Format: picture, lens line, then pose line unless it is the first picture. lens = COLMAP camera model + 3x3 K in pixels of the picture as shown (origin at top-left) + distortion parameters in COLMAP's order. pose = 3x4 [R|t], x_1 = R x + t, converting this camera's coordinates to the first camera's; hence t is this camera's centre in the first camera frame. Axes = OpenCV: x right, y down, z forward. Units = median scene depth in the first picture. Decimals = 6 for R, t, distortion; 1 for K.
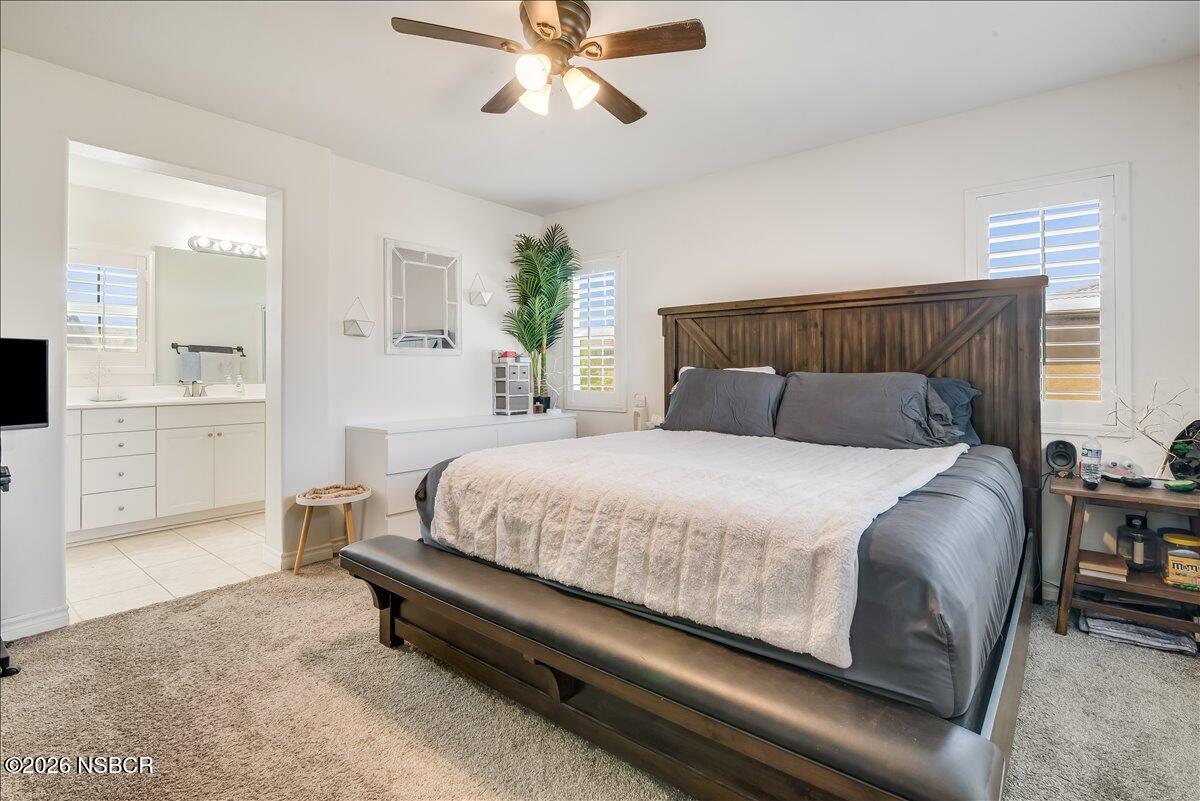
lens RADIAL K [[563.6, 0, 585.6], [0, 563.6, 361.5], [0, 0, 1]] dist [0.039477, 0.000068]
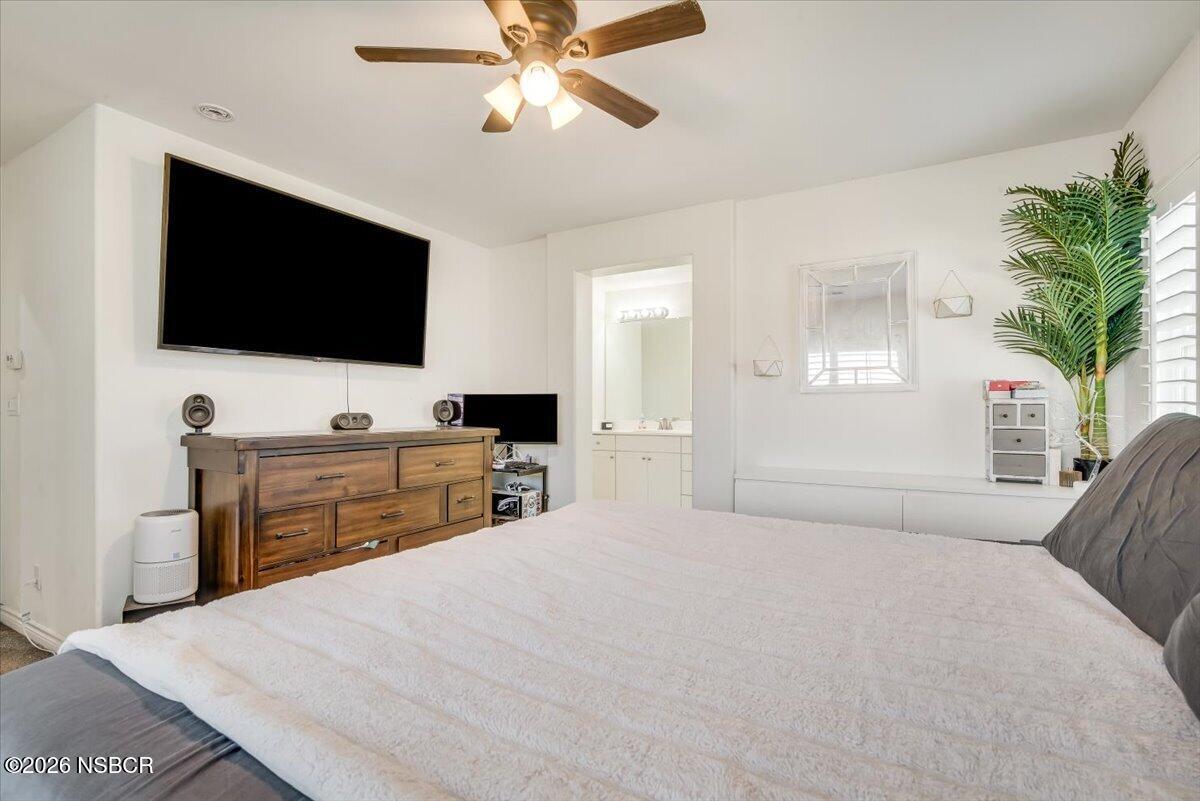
lens RADIAL K [[550.6, 0, 600.0], [0, 550.6, 400.5], [0, 0, 1]] dist [-0.000939, -0.000088]
pose [[0.190782, -0.015525, -0.981510, 0.377774], [0.012398, 0.999833, -0.013405, 0.006634], [0.981554, -0.009611, 0.190943, 0.440408]]
